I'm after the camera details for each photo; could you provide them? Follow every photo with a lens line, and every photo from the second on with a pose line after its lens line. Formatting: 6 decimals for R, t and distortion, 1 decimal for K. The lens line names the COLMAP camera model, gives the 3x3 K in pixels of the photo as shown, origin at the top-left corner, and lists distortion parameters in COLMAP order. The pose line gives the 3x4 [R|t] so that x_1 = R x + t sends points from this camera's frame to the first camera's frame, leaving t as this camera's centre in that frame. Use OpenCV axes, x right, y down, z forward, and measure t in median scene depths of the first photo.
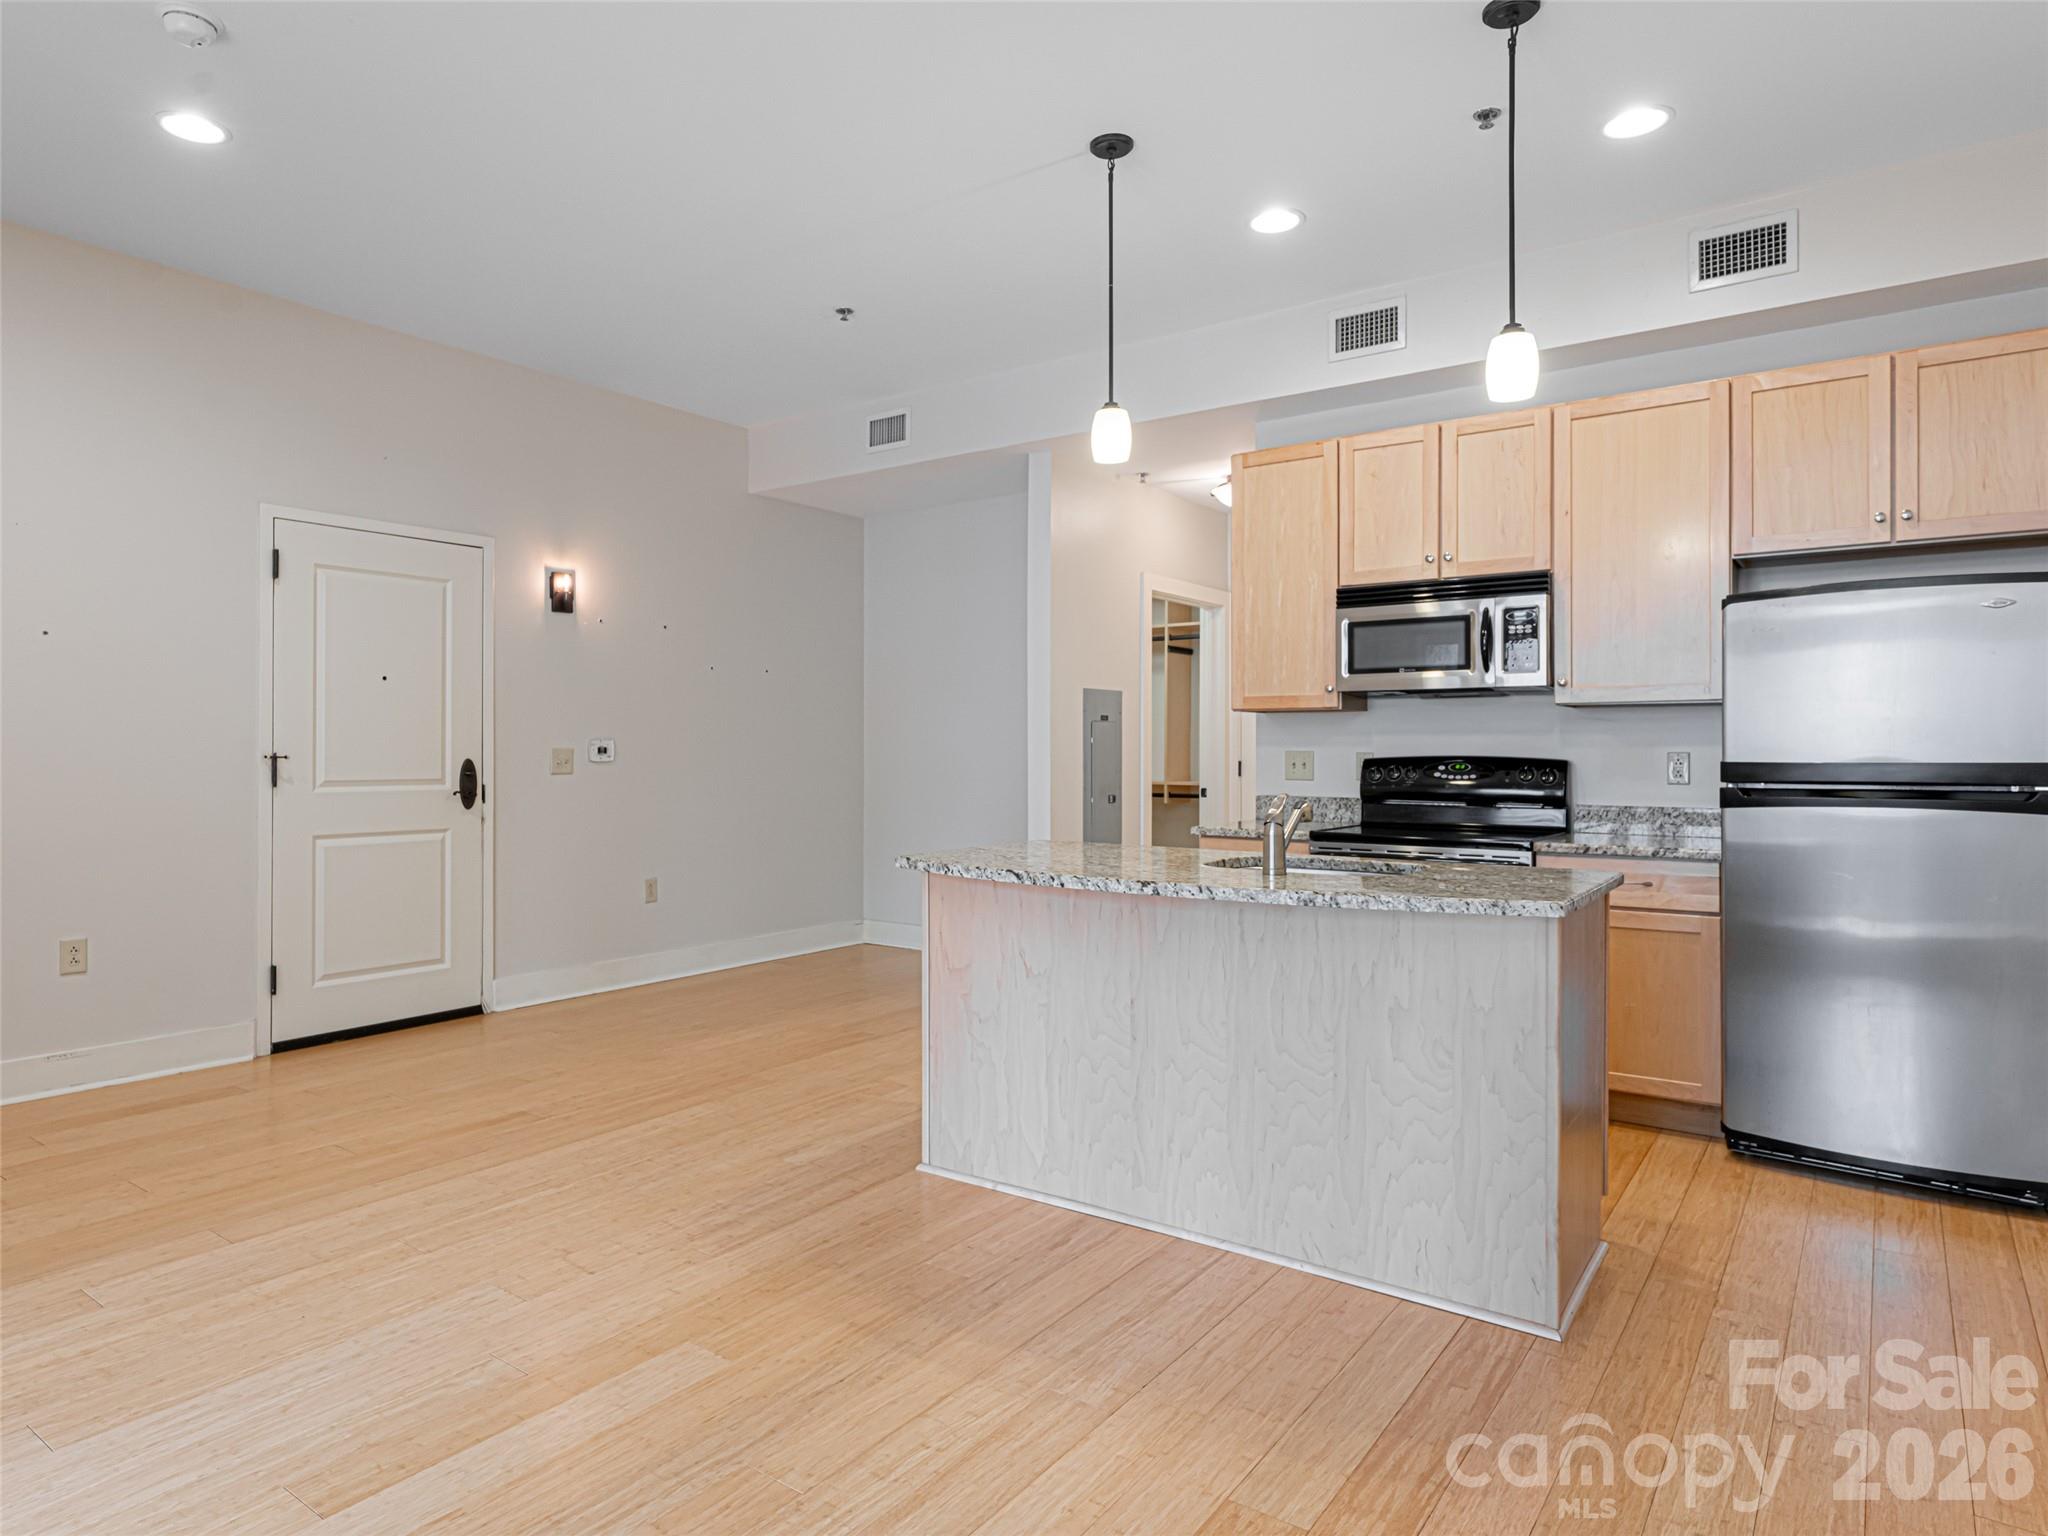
lens RADIAL K [[1295.5, 0, 906.1], [0, 1295.5, 750.7], [0, 0, 1]] dist [0.003563, -0.006667]
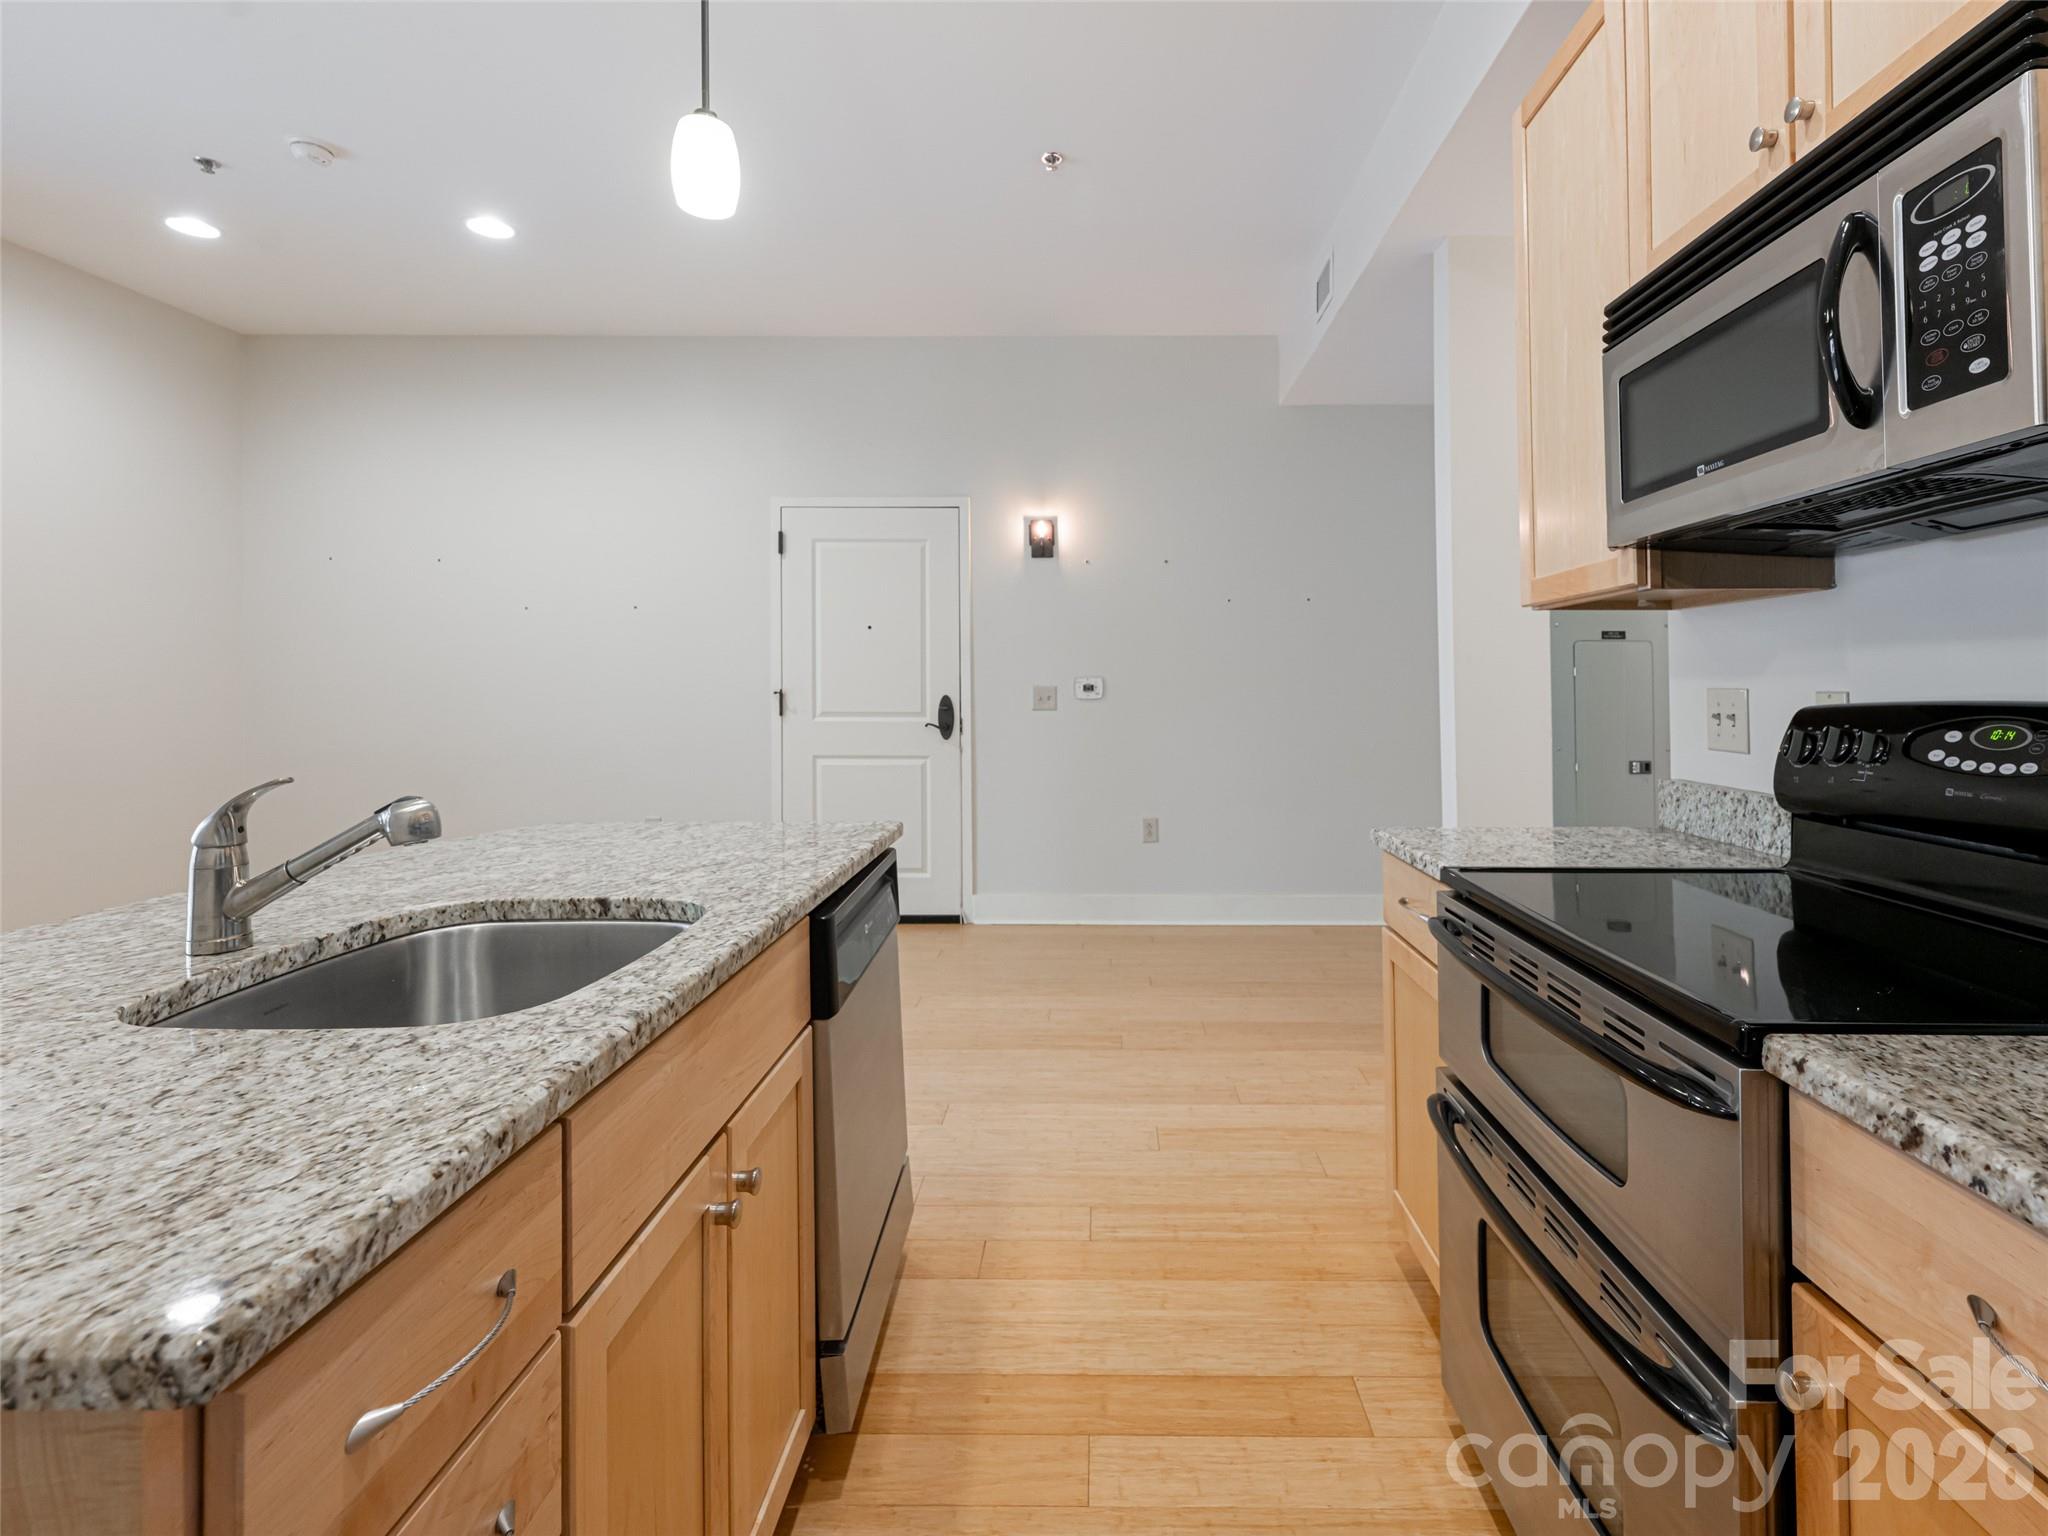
lens RADIAL K [[989.6, 0, 1045.6], [0, 989.6, 687.7], [0, 0, 1]] dist [-0.002302, 0.001091]
pose [[0.594492, -0.000734, -0.804101, 0.408072], [0.000074, 1.000000, -0.000858, 0.000454], [0.804102, 0.000451, 0.594492, 0.557475]]
